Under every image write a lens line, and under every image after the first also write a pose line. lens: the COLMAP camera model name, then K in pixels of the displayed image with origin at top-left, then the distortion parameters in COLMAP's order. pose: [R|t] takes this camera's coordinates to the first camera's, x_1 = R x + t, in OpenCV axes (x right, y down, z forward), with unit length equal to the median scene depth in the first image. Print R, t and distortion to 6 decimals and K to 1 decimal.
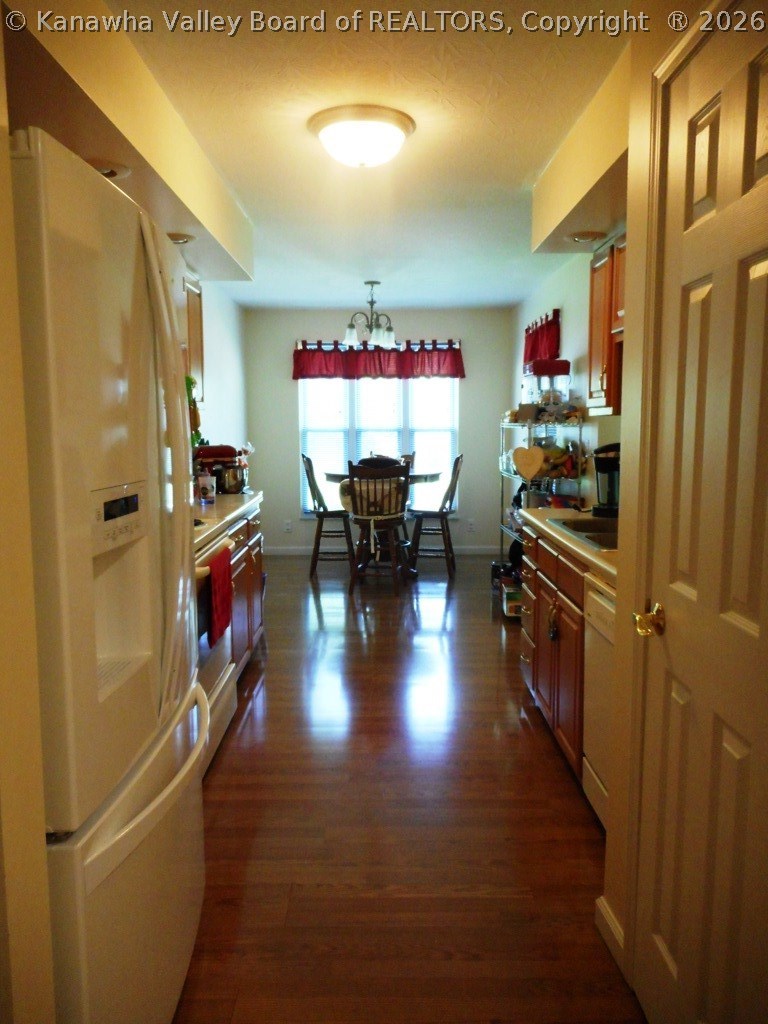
lens RADIAL K [[749.0, 0, 384.0], [0, 749.0, 512.0], [0, 0, 1]] dist [0.004710, 0.001337]
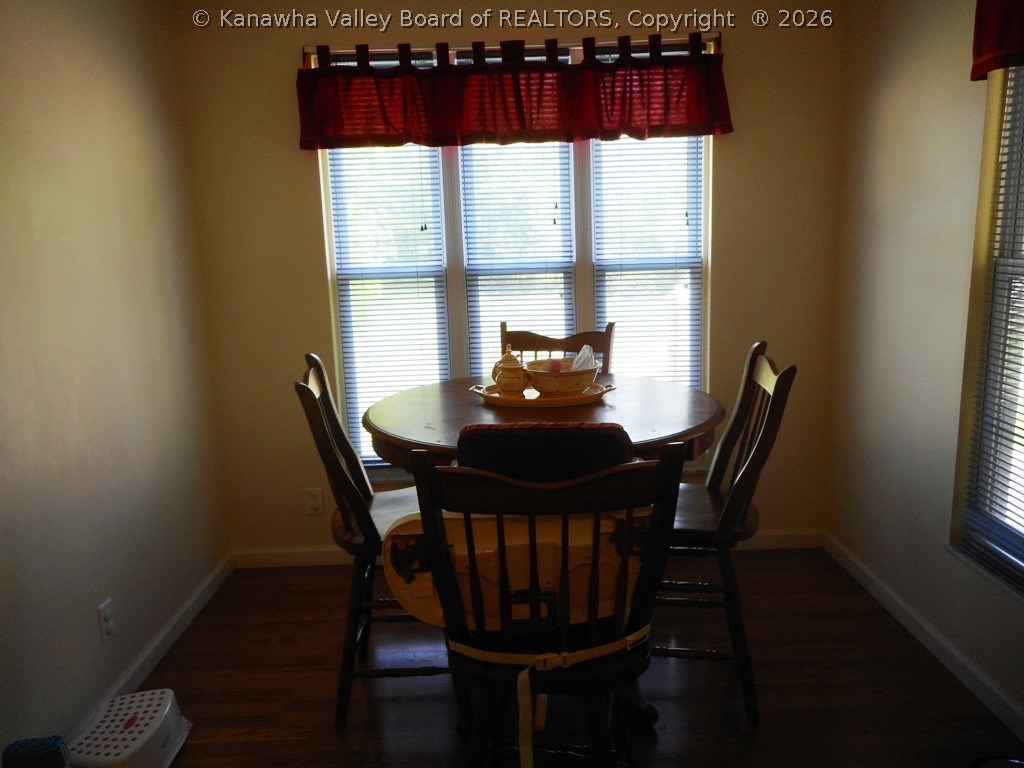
lens RADIAL K [[749.0, 0, 512.0], [0, 749.0, 384.0], [0, 0, 1]] dist [0.004710, 0.001337]
pose [[0.999551, -0.029968, -0.000119, -0.013070], [0.029898, 0.996927, 0.072407, -0.078465], [-0.002052, -0.072378, 0.997375, 0.594764]]
